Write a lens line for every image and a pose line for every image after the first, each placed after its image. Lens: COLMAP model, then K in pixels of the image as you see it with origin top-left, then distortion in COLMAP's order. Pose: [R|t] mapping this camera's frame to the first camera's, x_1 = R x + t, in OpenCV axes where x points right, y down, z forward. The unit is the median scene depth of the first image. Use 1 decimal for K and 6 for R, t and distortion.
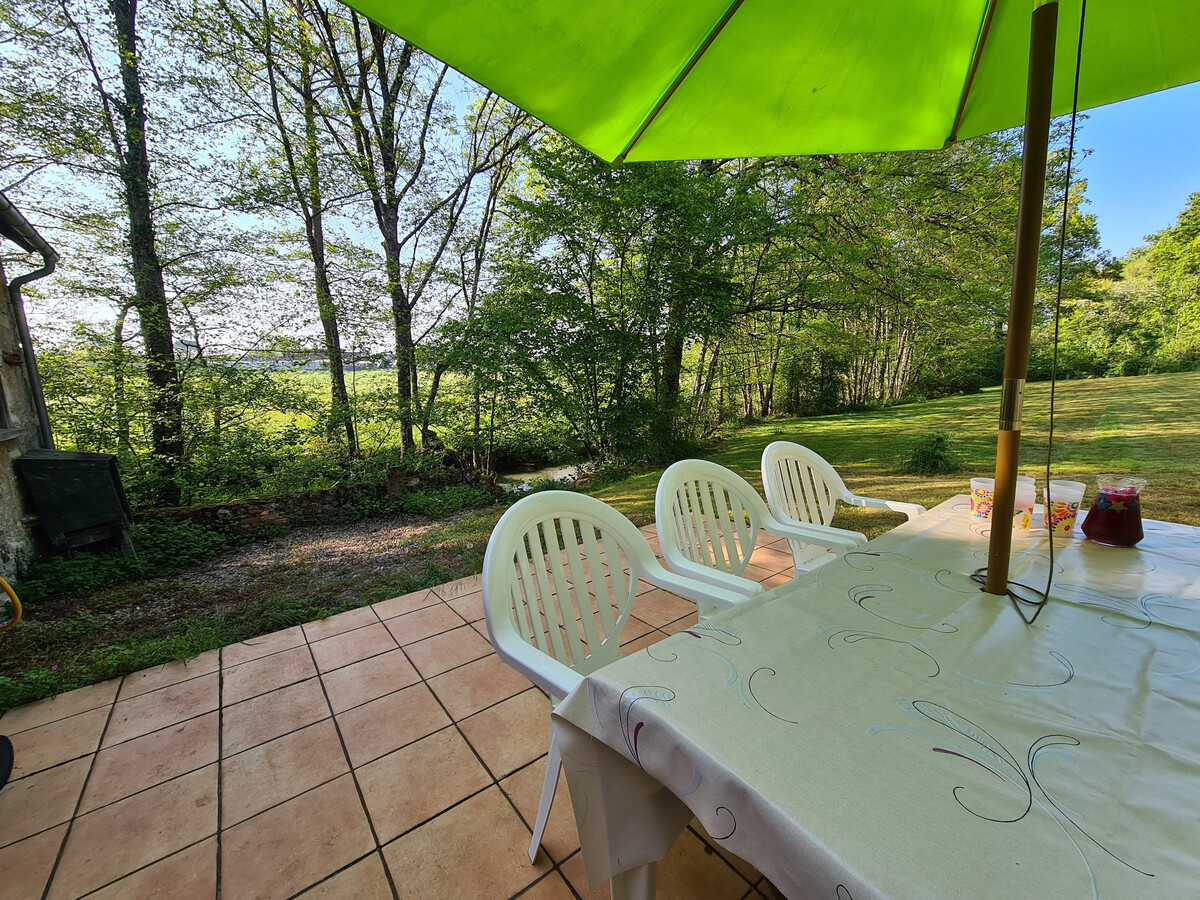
lens RADIAL K [[489.4, 0, 594.8], [0, 489.4, 455.2], [0, 0, 1]] dist [0.006190, -0.003420]
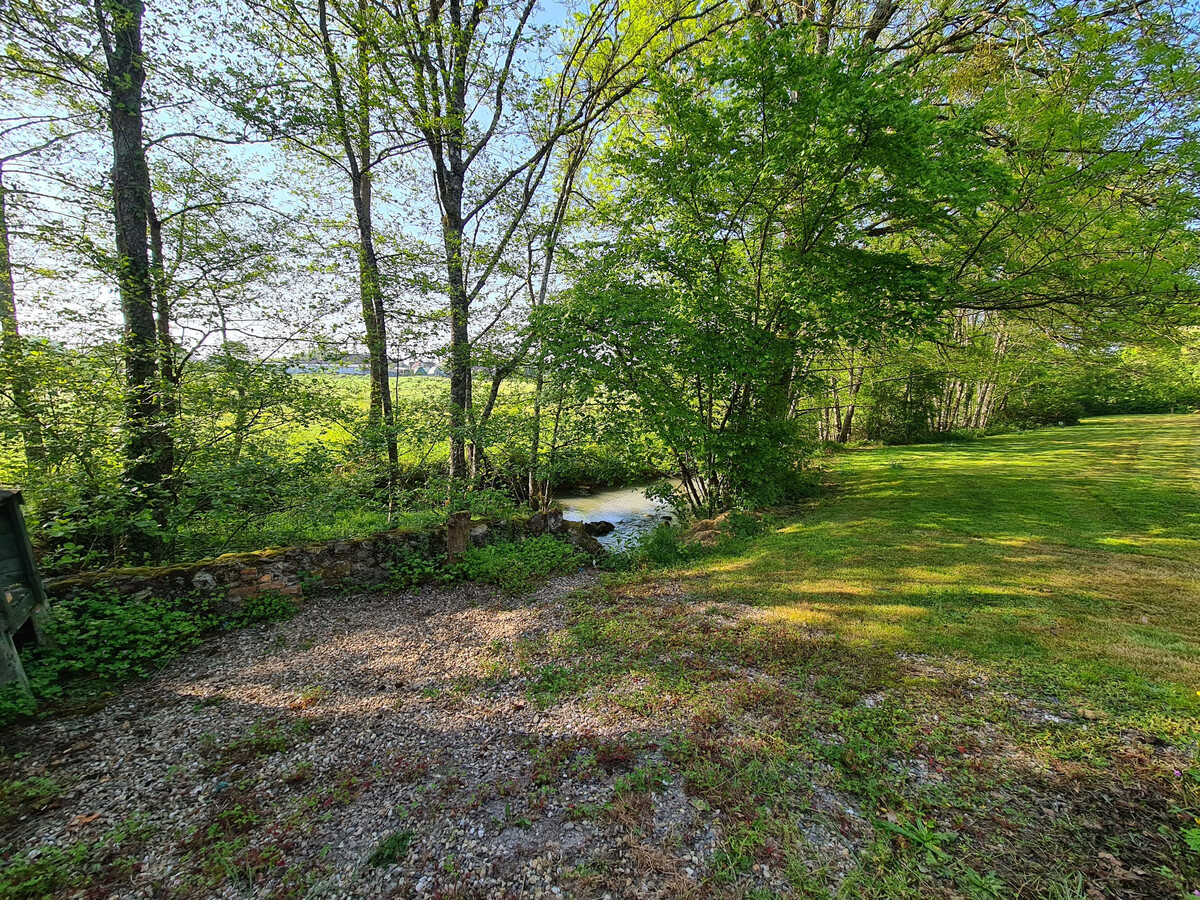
lens RADIAL K [[489.4, 0, 594.8], [0, 489.4, 455.2], [0, 0, 1]] dist [0.006190, -0.003420]
pose [[0.997527, 0.043232, -0.055418, -0.116208], [-0.044748, 0.998649, -0.026403, -0.028214], [0.054201, 0.028818, 0.998114, 0.206614]]
